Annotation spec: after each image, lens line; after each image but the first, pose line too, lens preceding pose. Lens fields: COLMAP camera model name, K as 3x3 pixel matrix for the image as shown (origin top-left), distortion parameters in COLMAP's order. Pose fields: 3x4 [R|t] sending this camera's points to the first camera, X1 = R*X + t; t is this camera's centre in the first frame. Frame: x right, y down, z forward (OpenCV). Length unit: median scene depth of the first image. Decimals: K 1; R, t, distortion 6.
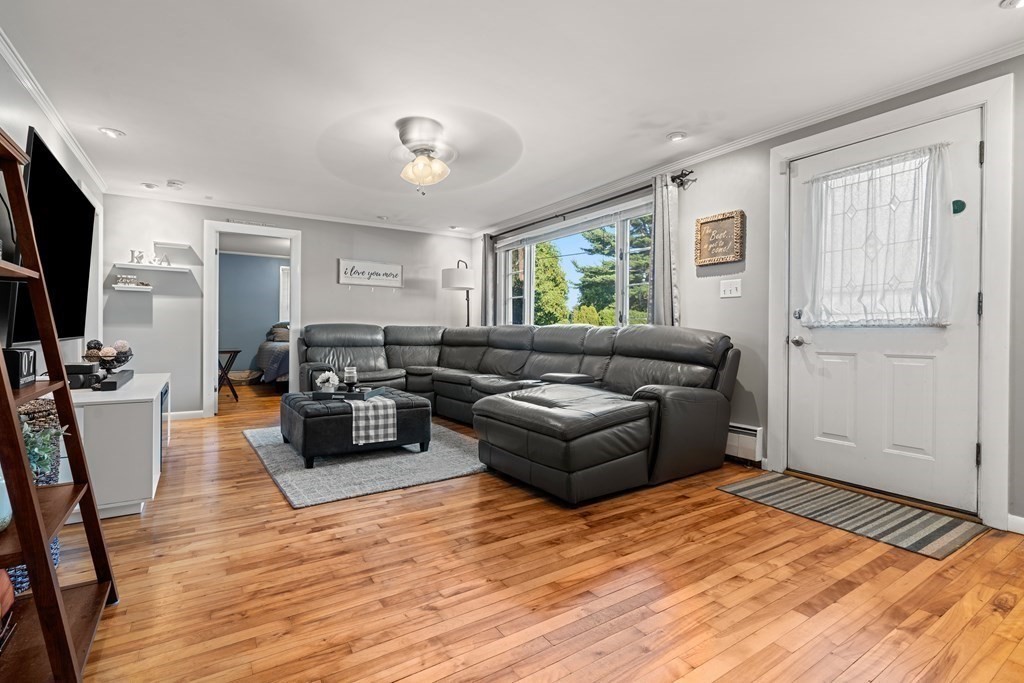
lens RADIAL K [[478.8, 0, 505.5], [0, 478.8, 330.9], [0, 0, 1]] dist [-0.005062, 0.000755]
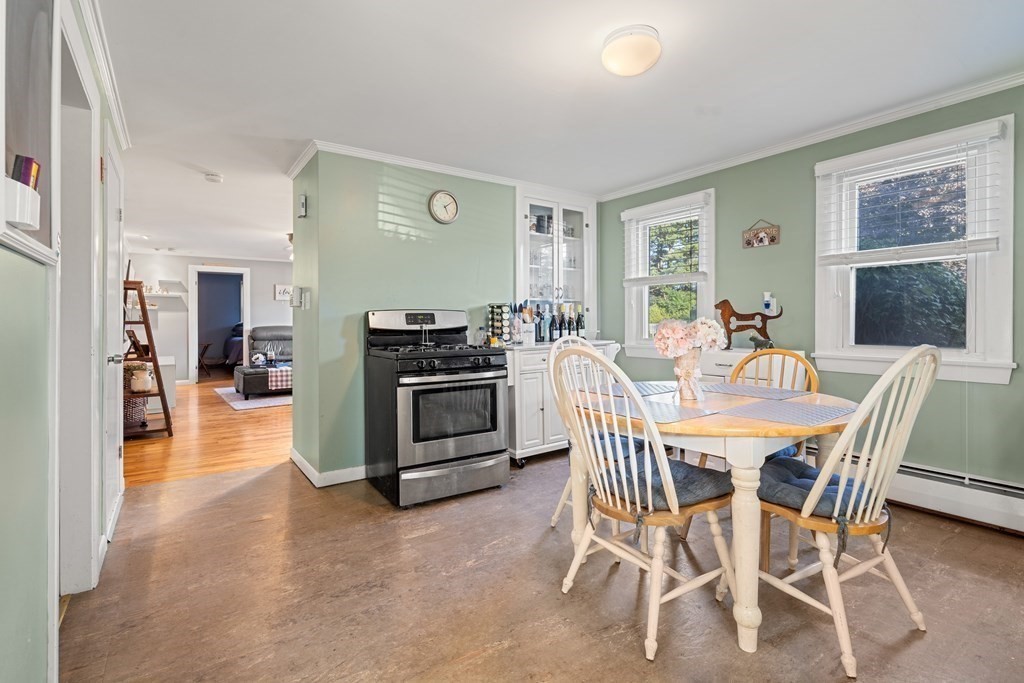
lens RADIAL K [[483.2, 0, 505.7], [0, 483.2, 319.8], [0, 0, 1]] dist [-0.001500, 0.000945]
pose [[0.999177, -0.009643, 0.039399, 0.582850], [0.009690, 0.999953, -0.000994, -0.042824], [-0.039388, 0.001375, 0.999223, -1.044058]]
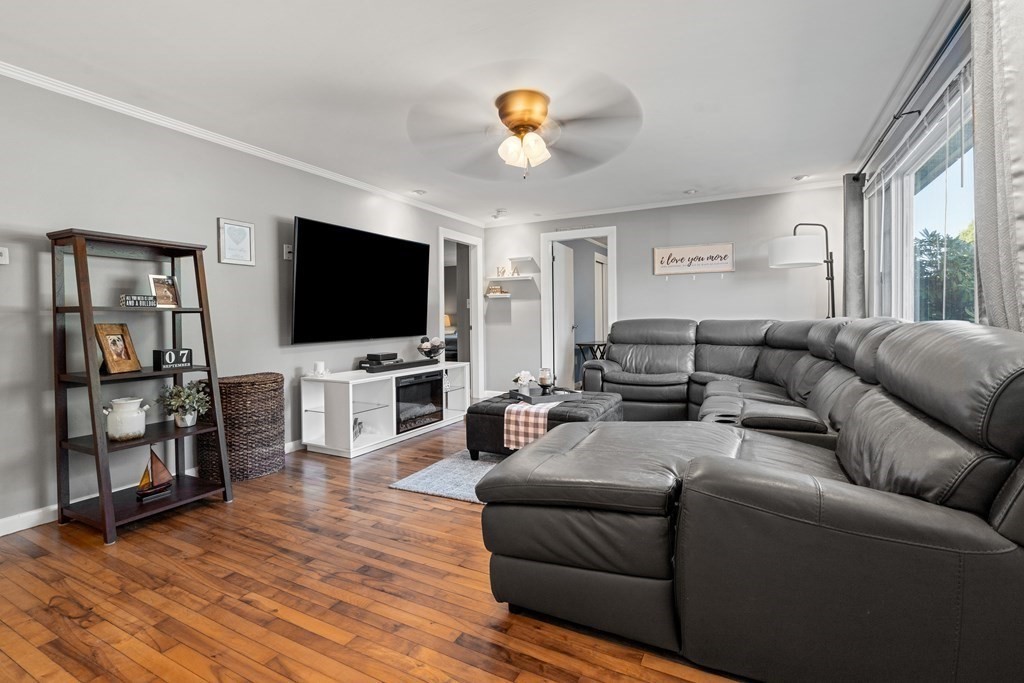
lens RADIAL K [[478.8, 0, 505.5], [0, 478.8, 330.9], [0, 0, 1]] dist [-0.005062, 0.000755]
pose [[0.479104, 0.008624, -0.877716, 0.535903], [0.016428, 0.999688, 0.018789, -0.022626], [0.877604, -0.023421, 0.478813, 0.509612]]
